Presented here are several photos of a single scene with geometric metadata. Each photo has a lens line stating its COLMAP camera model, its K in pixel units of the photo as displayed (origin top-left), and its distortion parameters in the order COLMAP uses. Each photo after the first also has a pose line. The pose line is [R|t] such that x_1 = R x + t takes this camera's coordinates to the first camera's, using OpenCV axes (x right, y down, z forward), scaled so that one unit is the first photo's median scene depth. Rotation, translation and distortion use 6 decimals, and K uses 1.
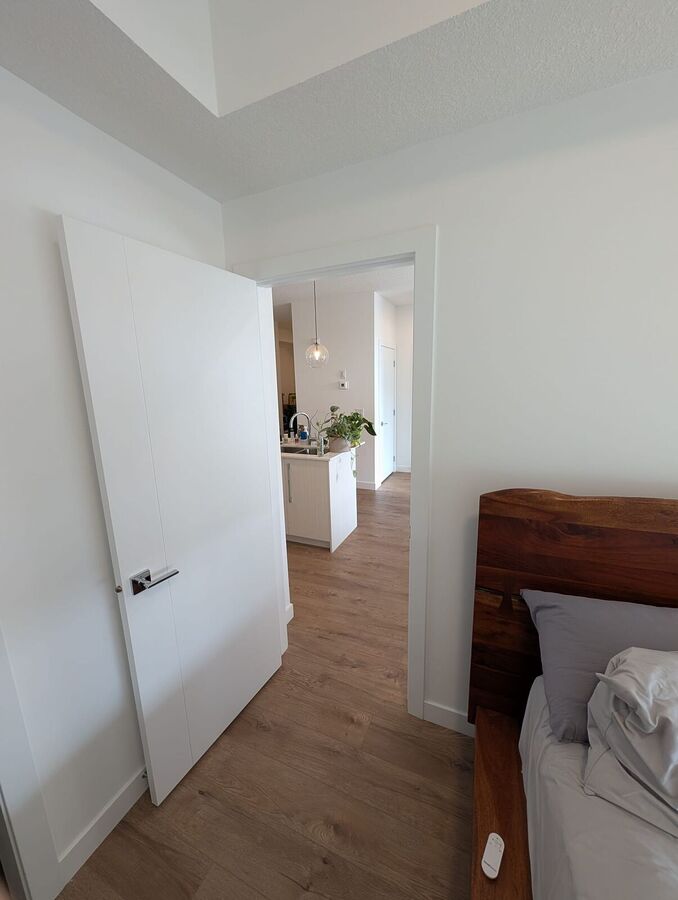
lens RADIAL K [[347.4, 0, 339.0], [0, 347.4, 450.0], [0, 0, 1]] dist [0.001150, -0.000015]
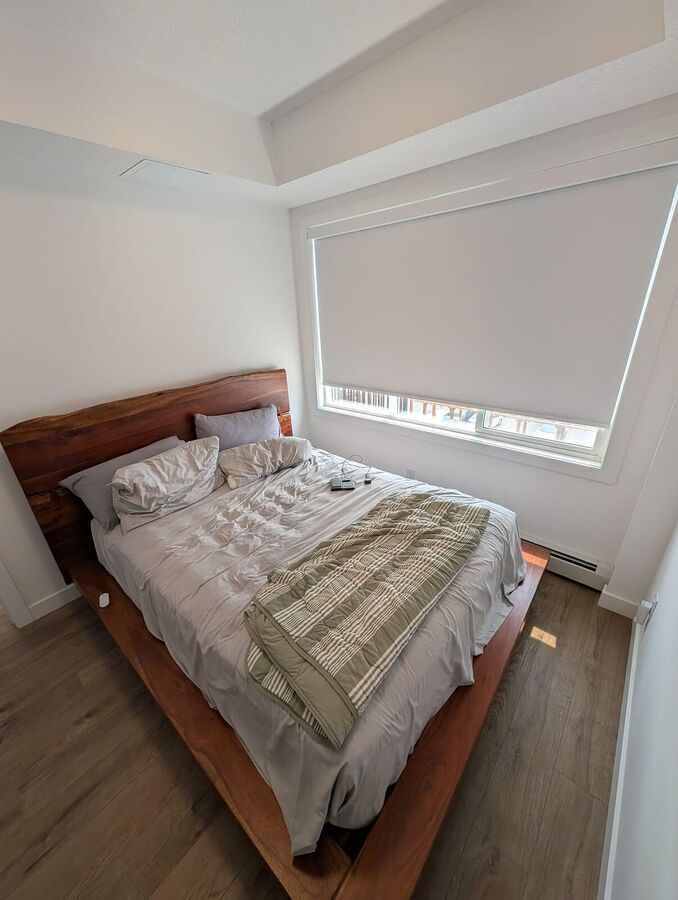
lens RADIAL K [[347.4, 0, 339.0], [0, 347.4, 450.0], [0, 0, 1]] dist [0.001150, -0.000015]
pose [[0.297936, -0.369318, 0.880249, -0.441897], [0.221433, 0.923713, 0.312606, 0.062182], [-0.928548, 0.101779, 0.356987, -0.776293]]
